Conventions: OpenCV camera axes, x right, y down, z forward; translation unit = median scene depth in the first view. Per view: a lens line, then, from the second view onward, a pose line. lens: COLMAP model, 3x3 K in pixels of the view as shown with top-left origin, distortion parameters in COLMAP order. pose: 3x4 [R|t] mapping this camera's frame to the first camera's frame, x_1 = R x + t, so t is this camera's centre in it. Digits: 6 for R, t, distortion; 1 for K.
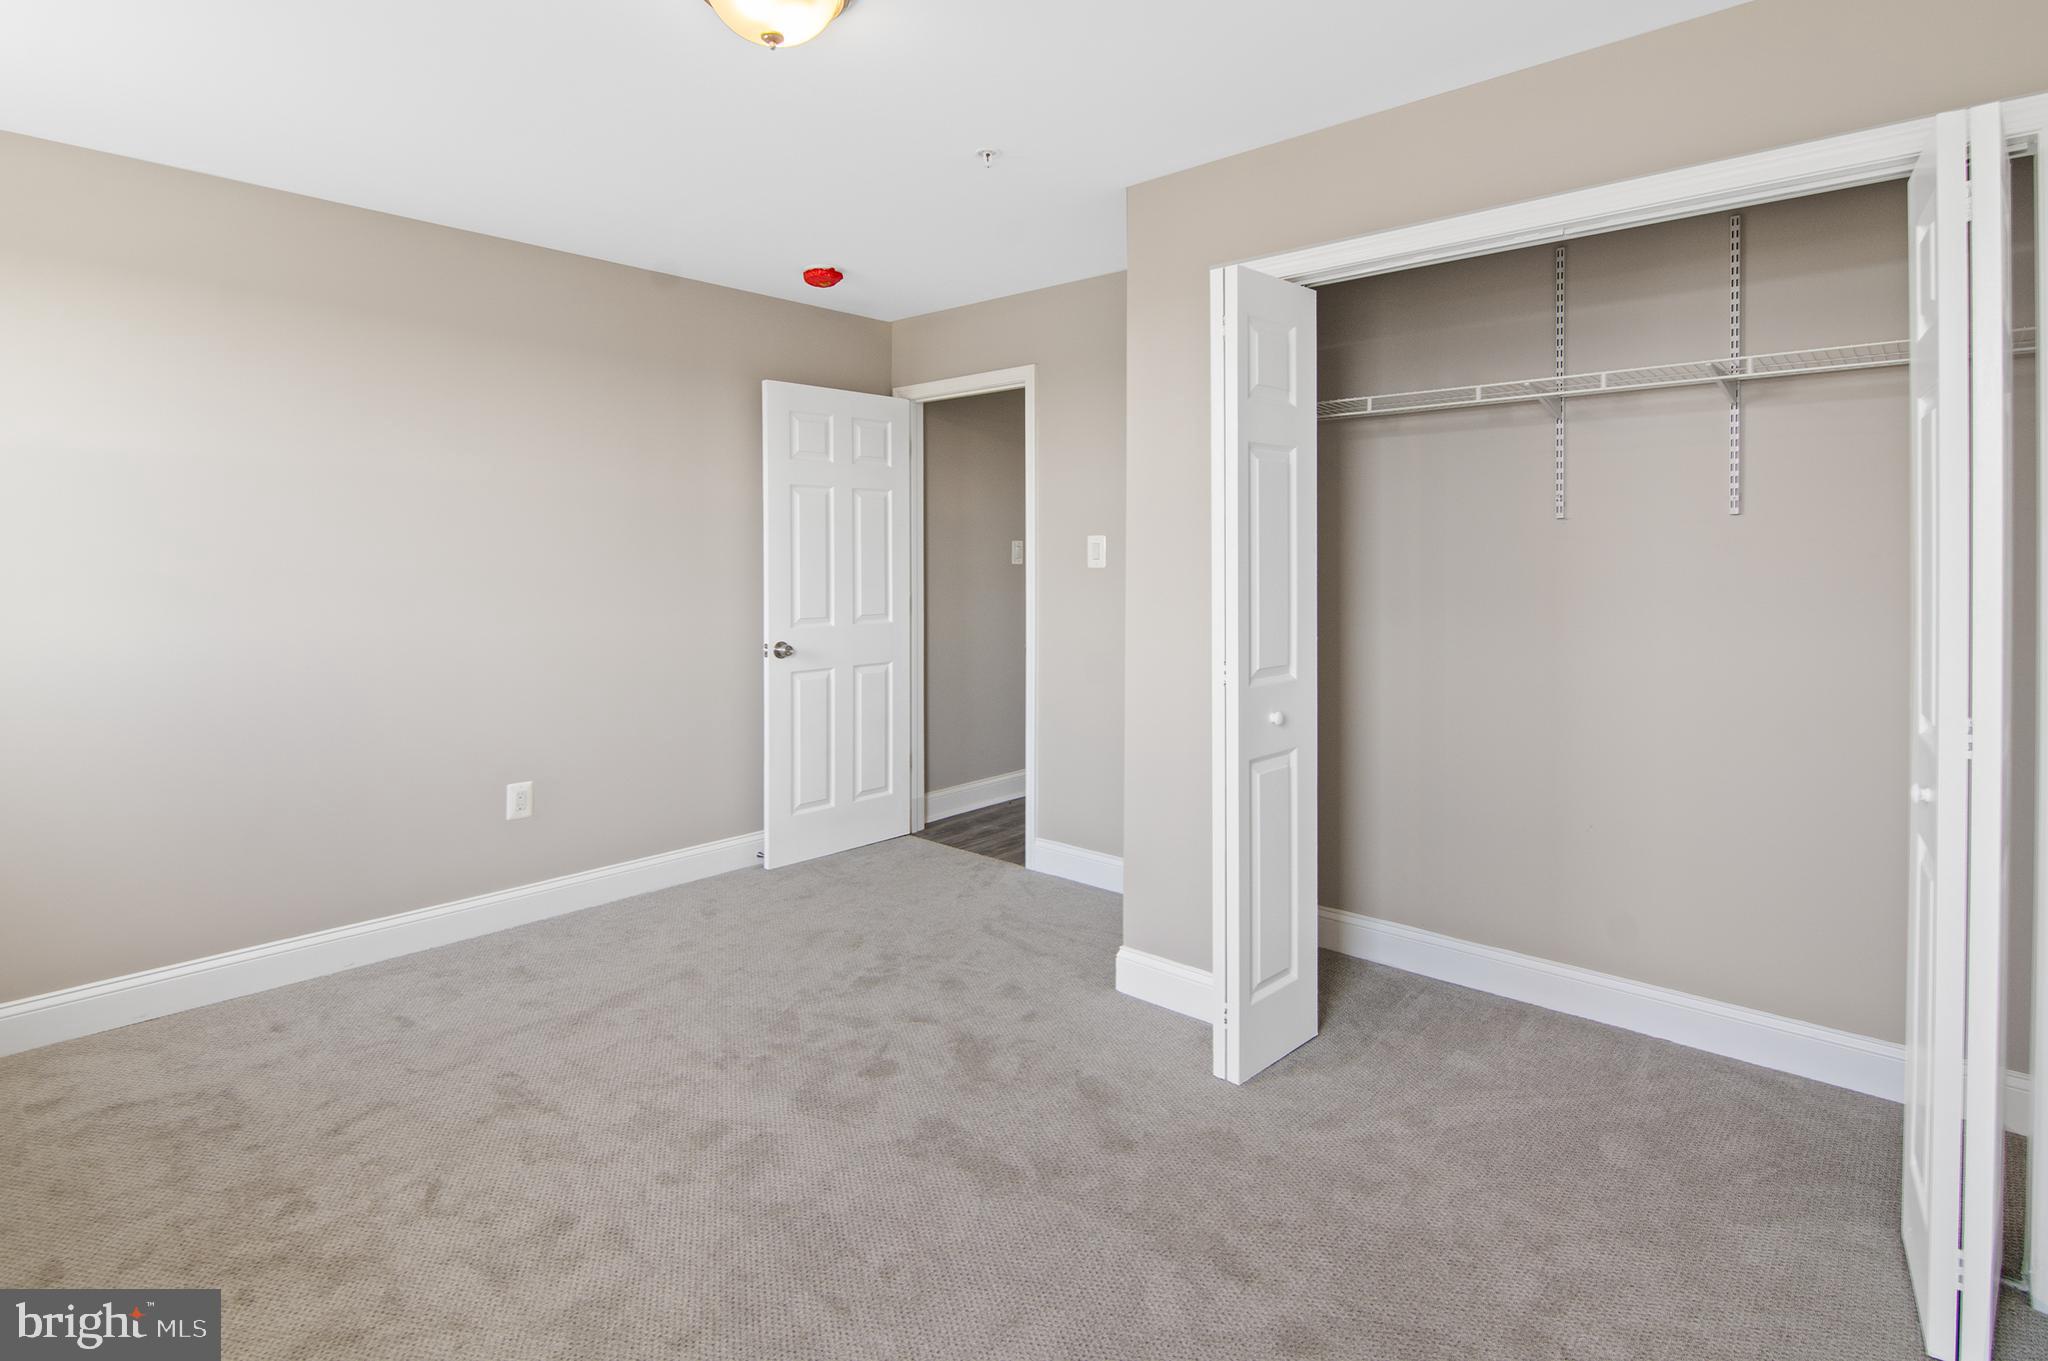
lens RADIAL K [[1035.1, 0, 1057.6], [0, 1035.1, 581.7], [0, 0, 1]] dist [-0.001821, -0.004970]
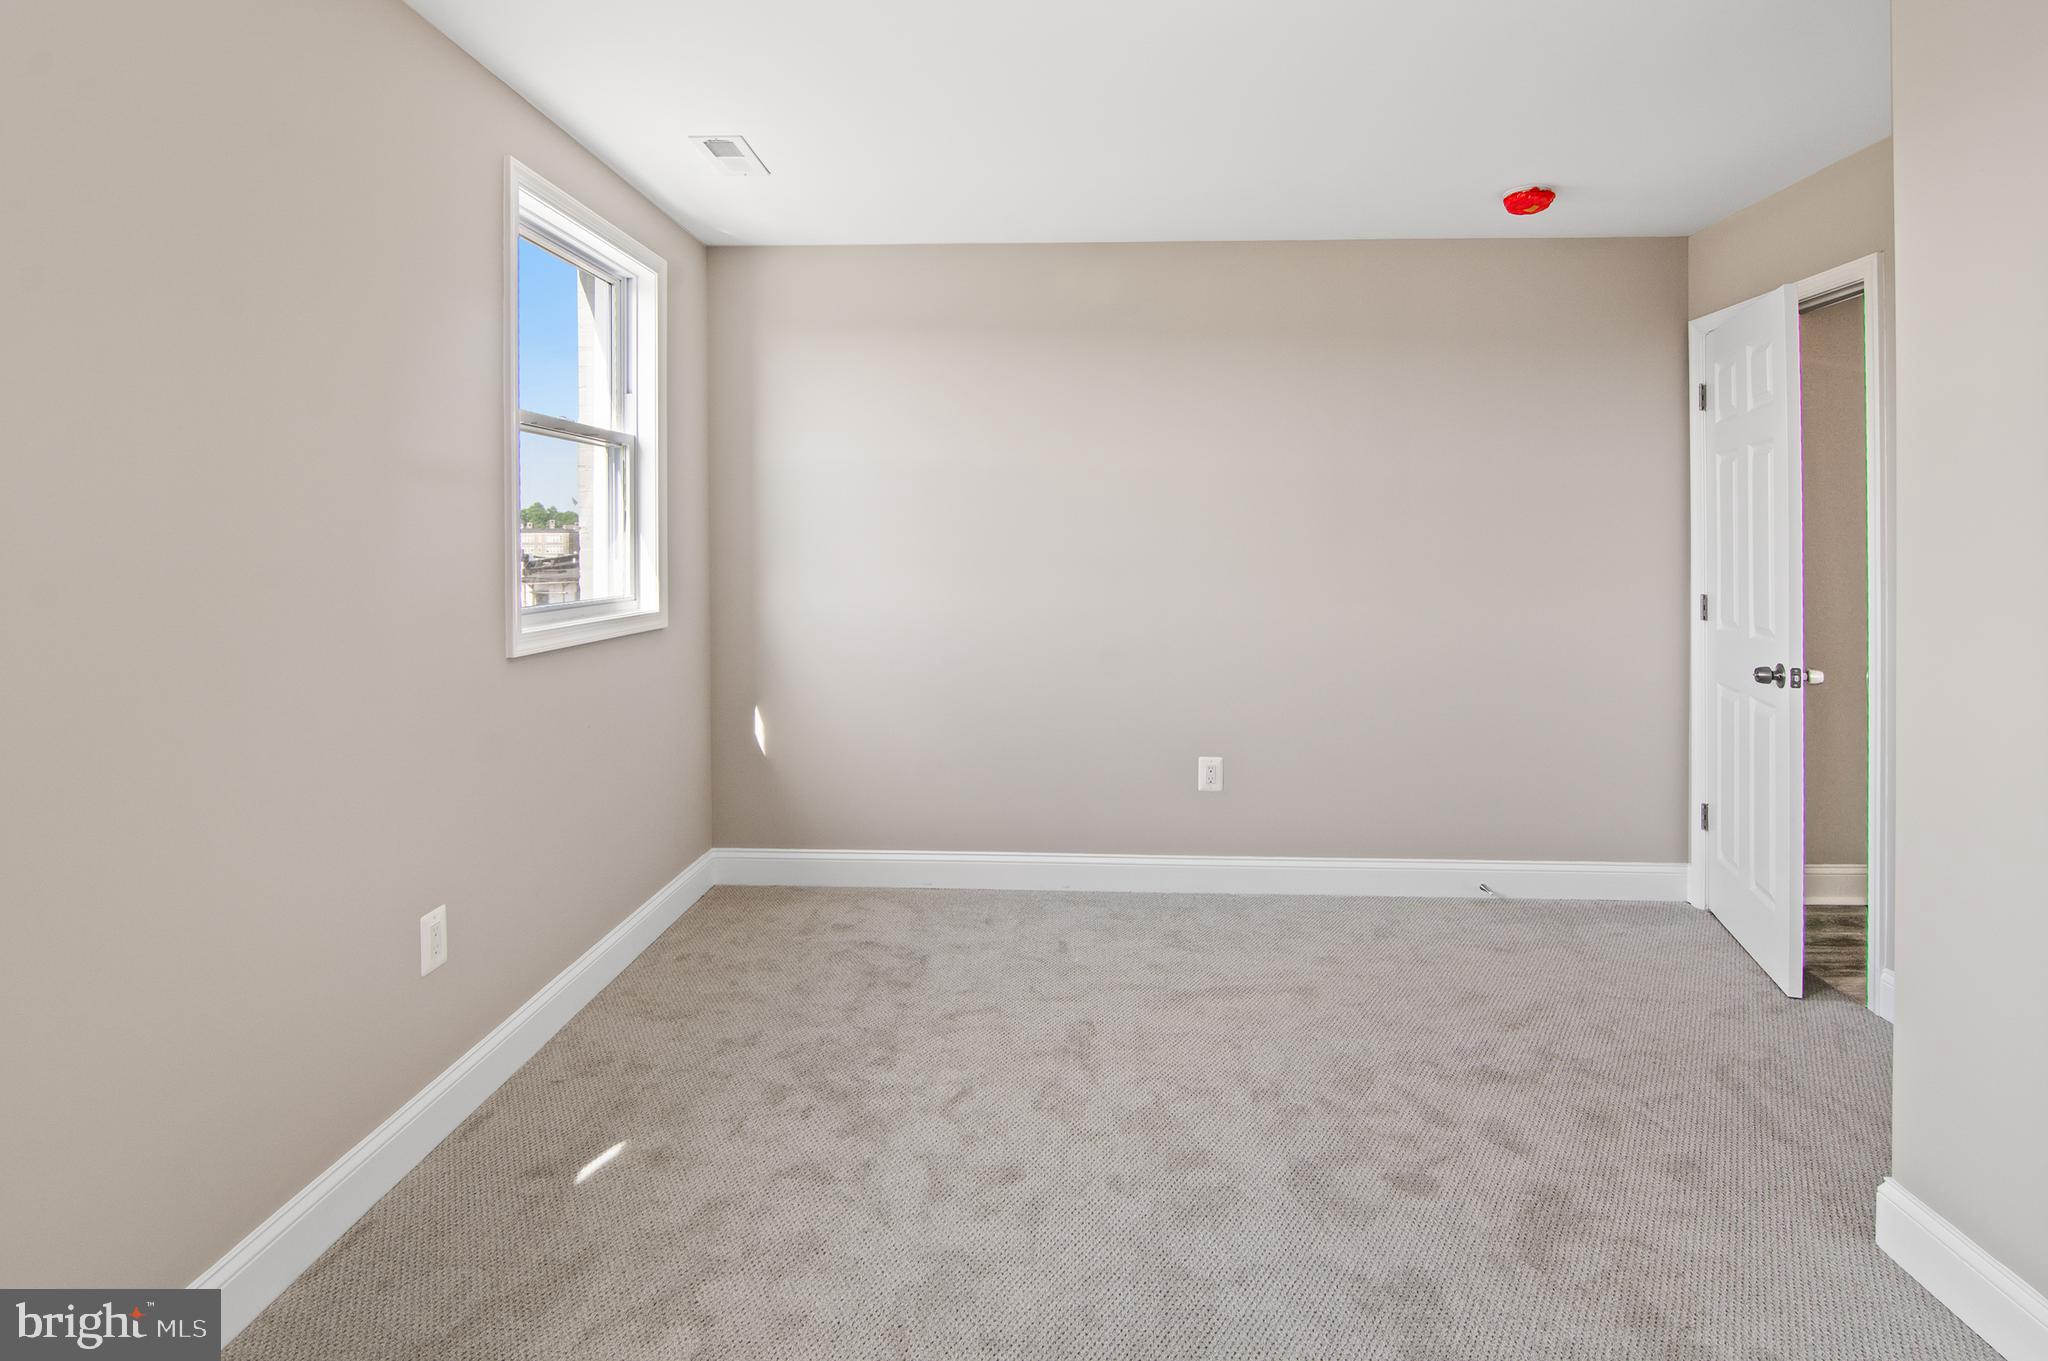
lens RADIAL K [[1054.3, 0, 1024.7], [0, 1054.3, 560.2], [0, 0, 1]] dist [0.000628, -0.006663]
pose [[0.619765, 0.012417, -0.784689, 0.273940], [-0.020506, 0.999790, -0.000376, -0.001235], [0.784520, 0.016324, 0.619889, 0.255948]]
